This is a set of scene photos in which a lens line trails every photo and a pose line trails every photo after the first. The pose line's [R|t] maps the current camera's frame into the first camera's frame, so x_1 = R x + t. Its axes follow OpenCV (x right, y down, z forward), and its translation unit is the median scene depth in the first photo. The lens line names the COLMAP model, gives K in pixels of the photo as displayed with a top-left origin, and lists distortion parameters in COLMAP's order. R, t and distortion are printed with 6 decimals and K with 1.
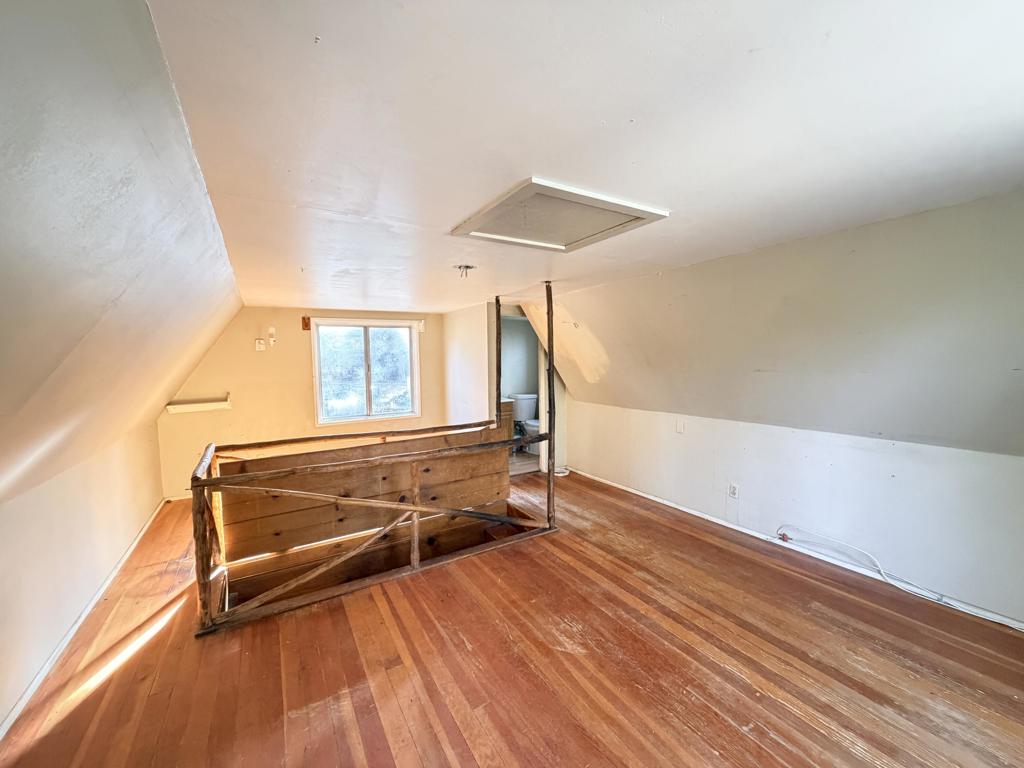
lens RADIAL K [[409.7, 0, 509.4], [0, 409.7, 385.5], [0, 0, 1]] dist [-0.002081, -0.000096]
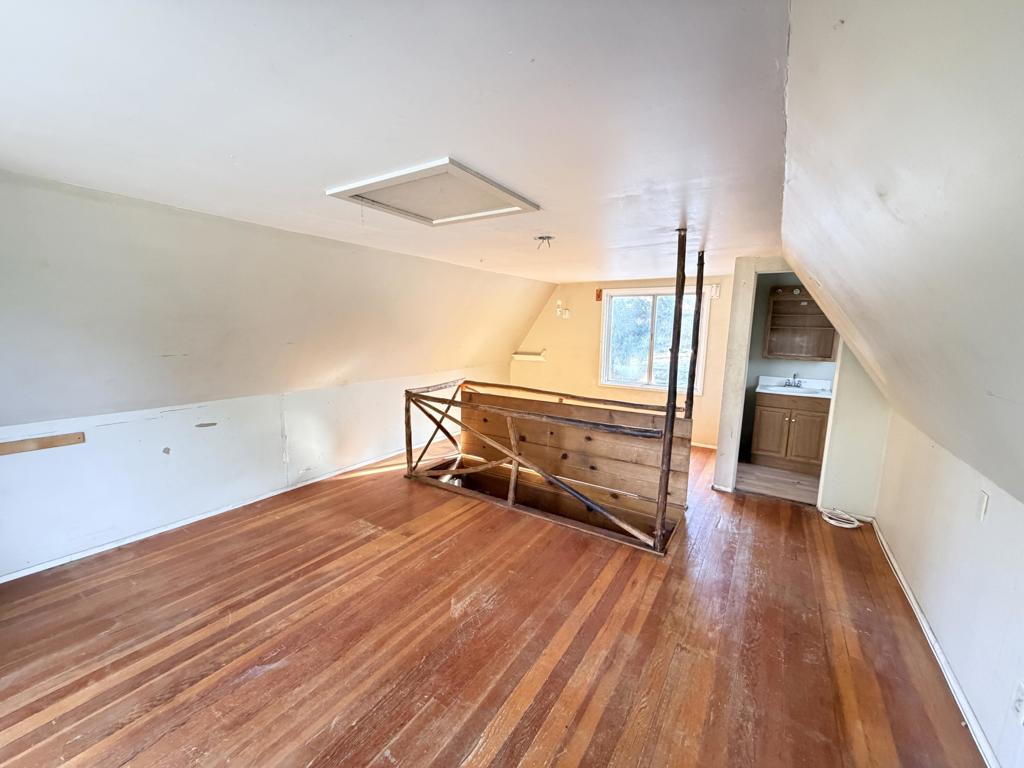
lens RADIAL K [[409.7, 0, 507.6], [0, 409.7, 384.7], [0, 0, 1]] dist [-0.002081, -0.000096]
pose [[0.424756, 0.155919, -0.891780, 0.773452], [-0.085251, 0.987569, 0.132062, -0.056826], [0.901285, 0.019931, 0.432768, 0.472452]]
